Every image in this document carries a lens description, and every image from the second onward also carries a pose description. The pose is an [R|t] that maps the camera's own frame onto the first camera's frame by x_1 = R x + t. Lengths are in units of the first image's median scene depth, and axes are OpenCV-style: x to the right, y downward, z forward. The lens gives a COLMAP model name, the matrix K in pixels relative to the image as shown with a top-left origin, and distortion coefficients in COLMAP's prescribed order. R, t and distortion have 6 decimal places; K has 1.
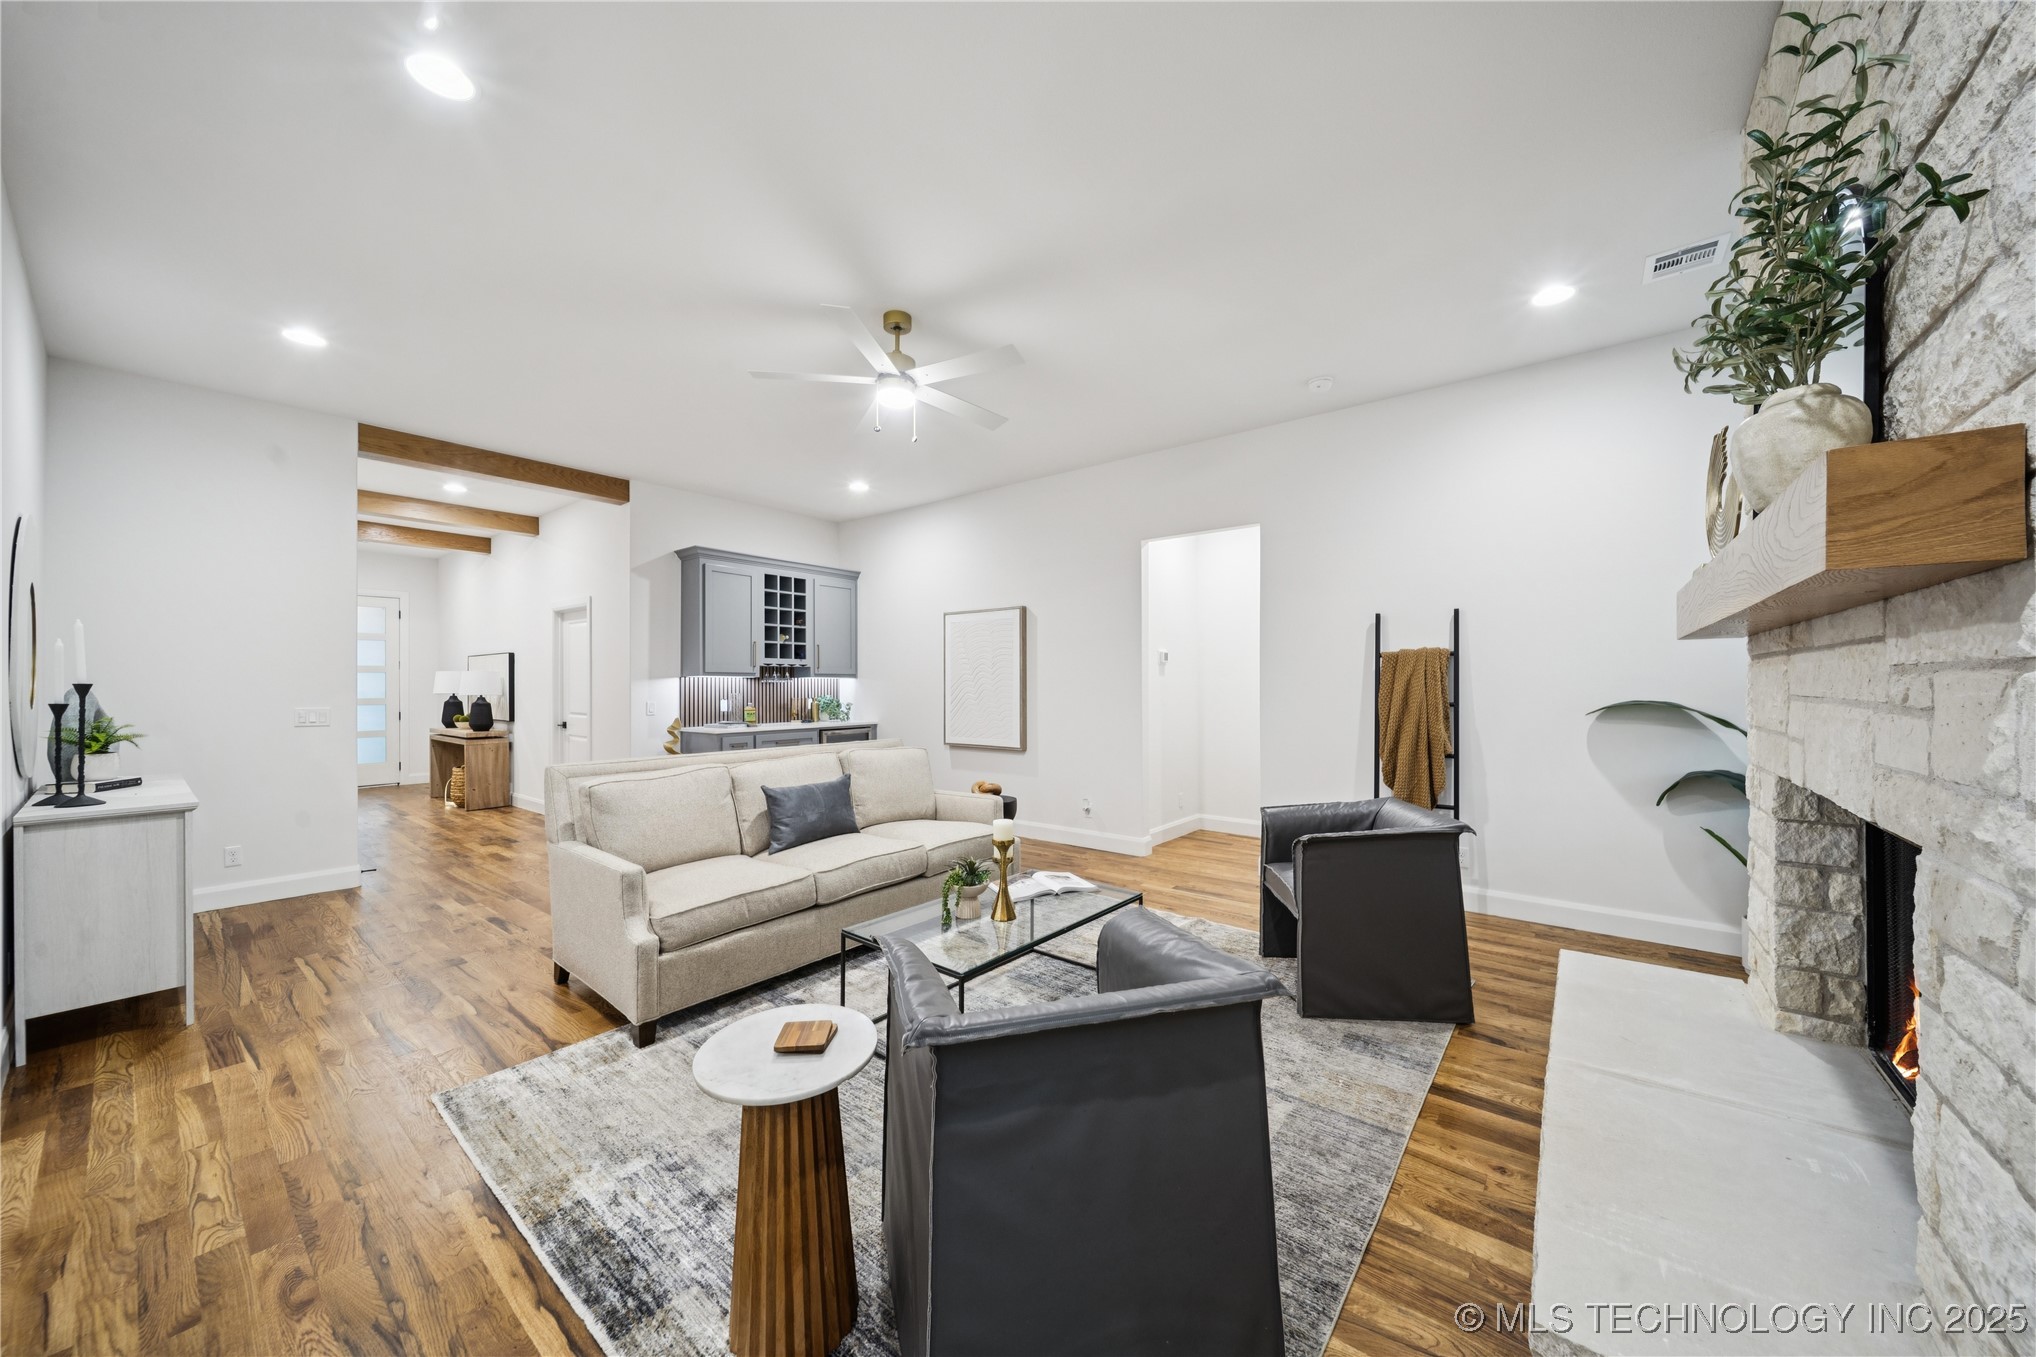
lens RADIAL K [[714.5, 0, 1016.5], [0, 714.5, 681.4], [0, 0, 1]] dist [0.000811, -0.001880]
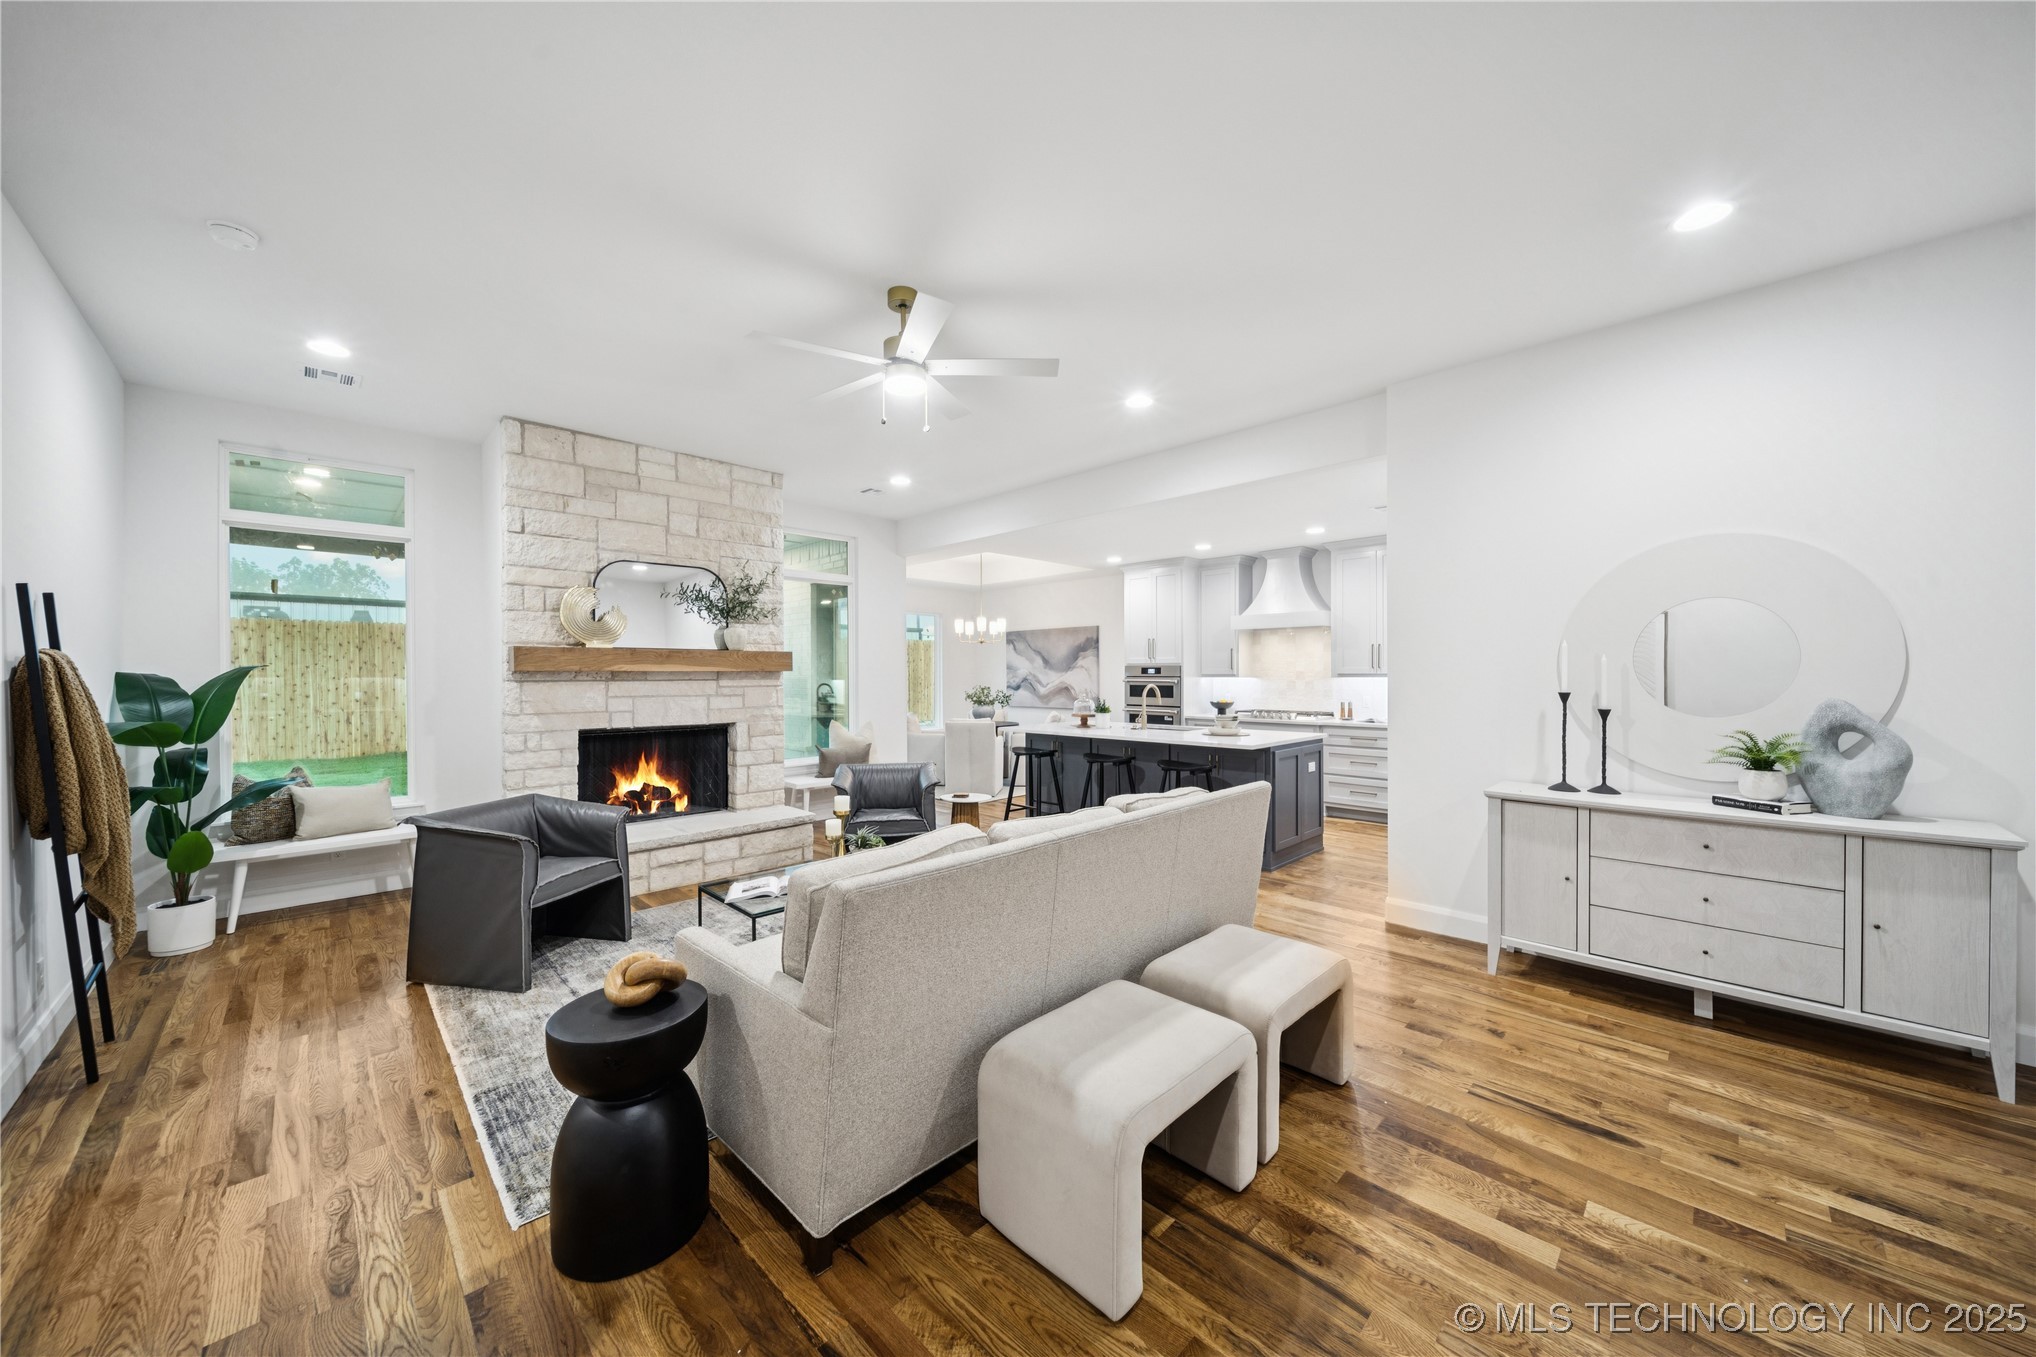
lens RADIAL K [[712.8, 0, 1016.2], [0, 712.8, 676.2], [0, 0, 1]] dist [0.000188, -0.001789]
pose [[-0.993629, 0.003363, 0.112653, -0.411676], [0.004021, 0.999976, 0.005613, -0.025981], [-0.112632, 0.006030, -0.993618, 1.890815]]
